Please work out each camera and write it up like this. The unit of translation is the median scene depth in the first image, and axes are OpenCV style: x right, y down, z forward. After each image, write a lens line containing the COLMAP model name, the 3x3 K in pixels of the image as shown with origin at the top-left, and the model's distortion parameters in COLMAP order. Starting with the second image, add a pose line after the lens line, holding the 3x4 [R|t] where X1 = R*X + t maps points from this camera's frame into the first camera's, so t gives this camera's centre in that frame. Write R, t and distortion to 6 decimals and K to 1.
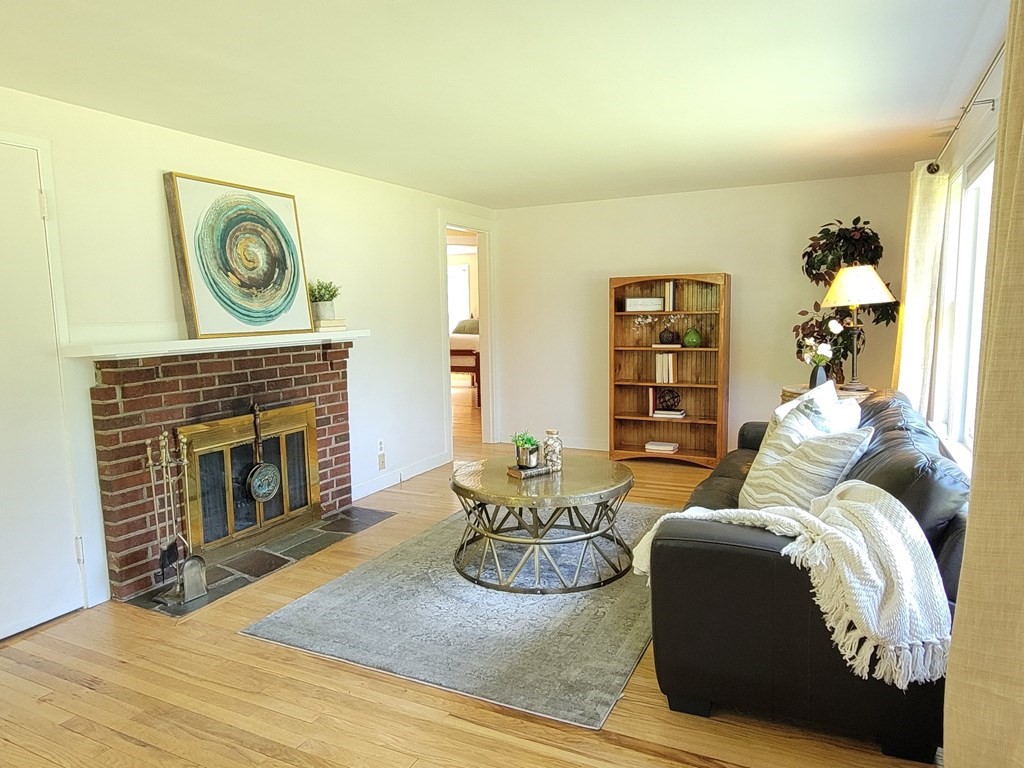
lens RADIAL K [[675.0, 0, 515.4], [0, 675.0, 396.0], [0, 0, 1]] dist [0.002180, -0.002211]
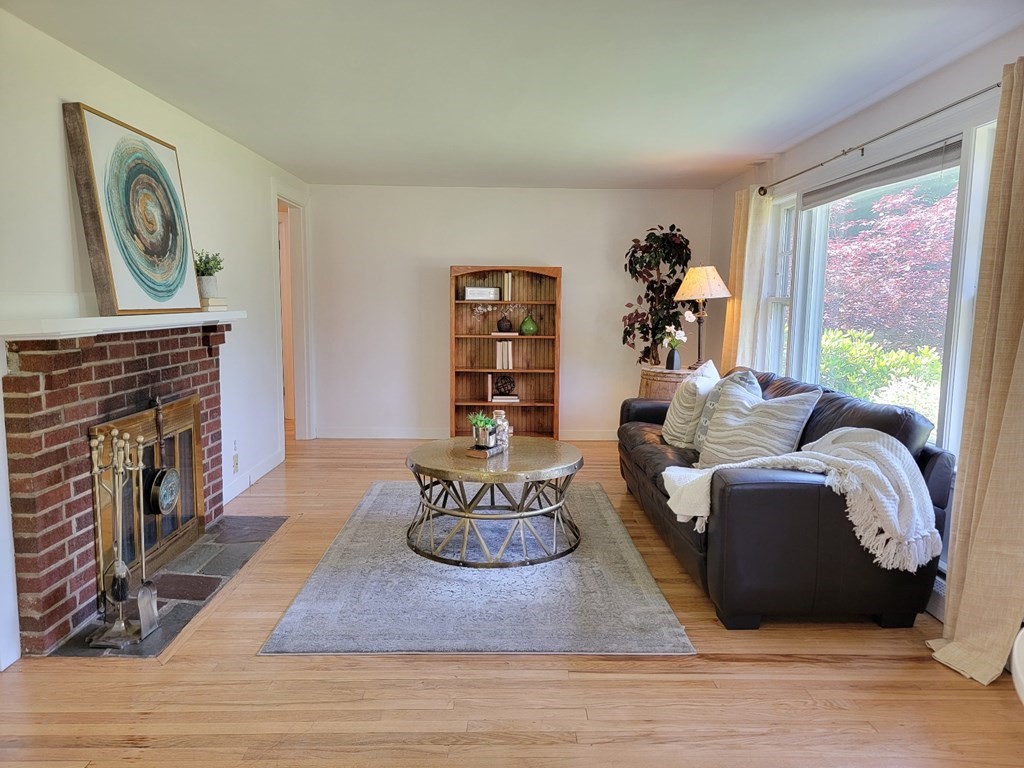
lens RADIAL K [[711.2, 0, 510.4], [0, 711.2, 387.7], [0, 0, 1]] dist [0.074122, -0.053576]
pose [[0.891197, -0.027552, 0.452779, -0.408899], [0.030888, 0.999523, 0.000024, 0.014732], [-0.452564, 0.013964, 0.891623, 0.018726]]
